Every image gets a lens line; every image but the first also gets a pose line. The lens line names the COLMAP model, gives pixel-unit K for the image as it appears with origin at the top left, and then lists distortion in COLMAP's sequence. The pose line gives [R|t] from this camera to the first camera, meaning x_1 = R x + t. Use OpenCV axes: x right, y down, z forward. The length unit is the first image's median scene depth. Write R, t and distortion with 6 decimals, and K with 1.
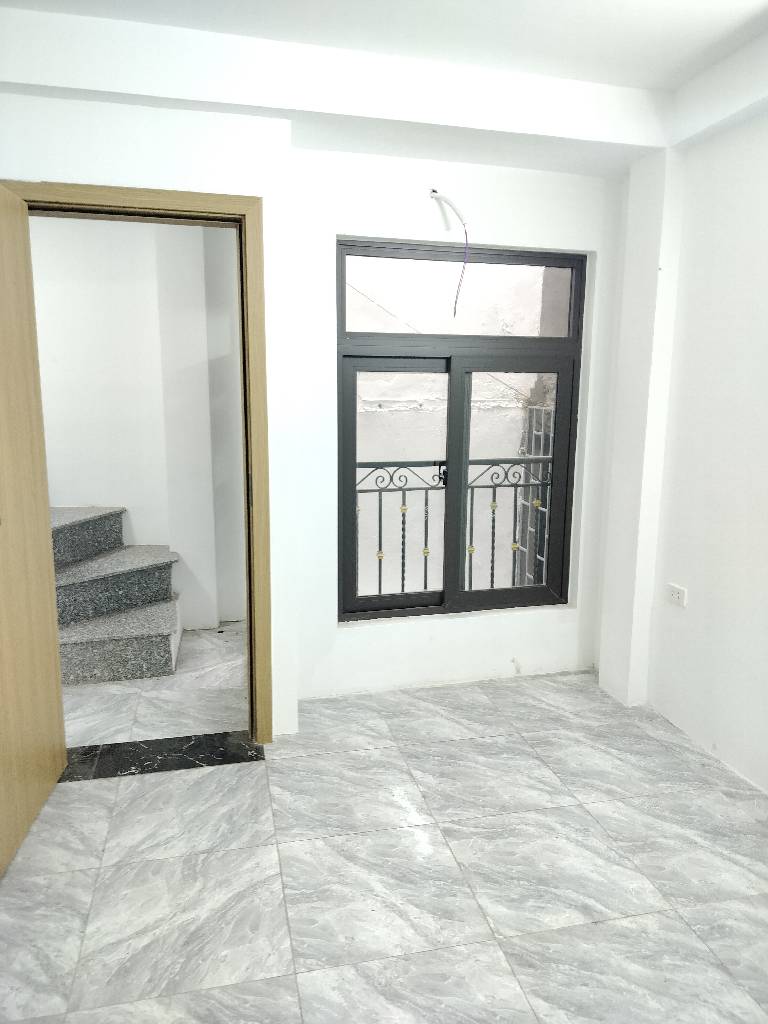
lens RADIAL K [[703.1, 0, 384.0], [0, 703.1, 512.0], [0, 0, 1]] dist [0.039253, -0.003953]
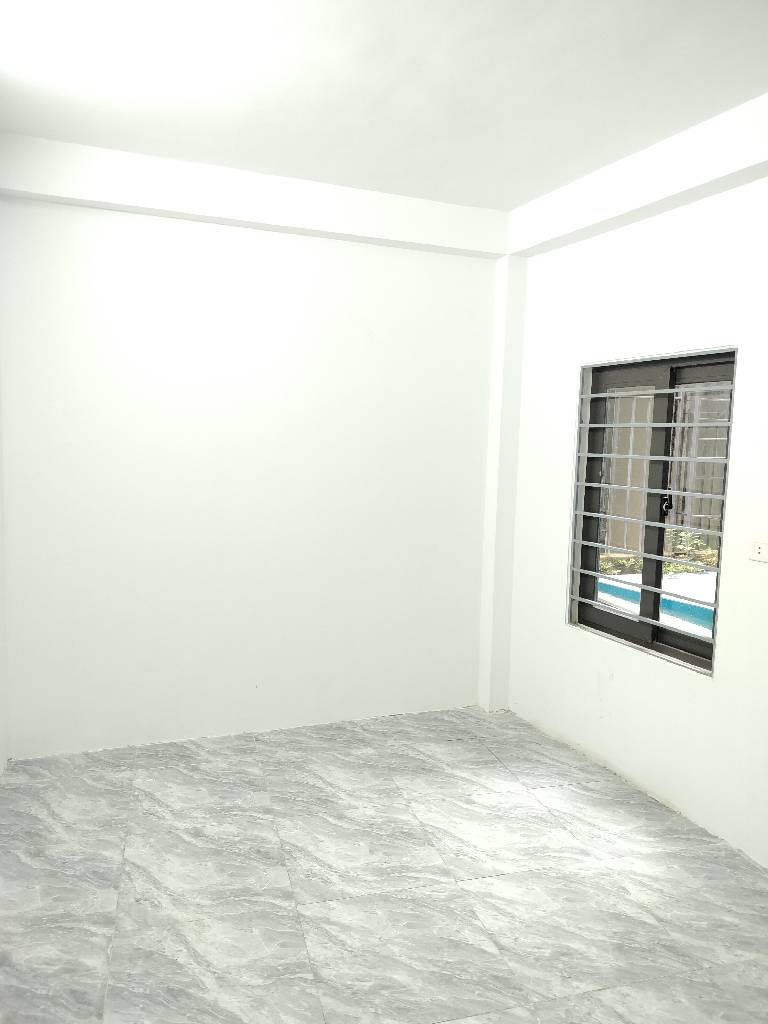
lens RADIAL K [[716.7, 0, 381.8], [0, 716.7, 507.7], [0, 0, 1]] dist [0.032728, -0.003911]
pose [[-0.997699, -0.049309, -0.046536, 0.456532], [-0.059759, 0.963757, 0.260003, -0.313822], [0.032029, 0.262186, -0.964486, 1.834525]]
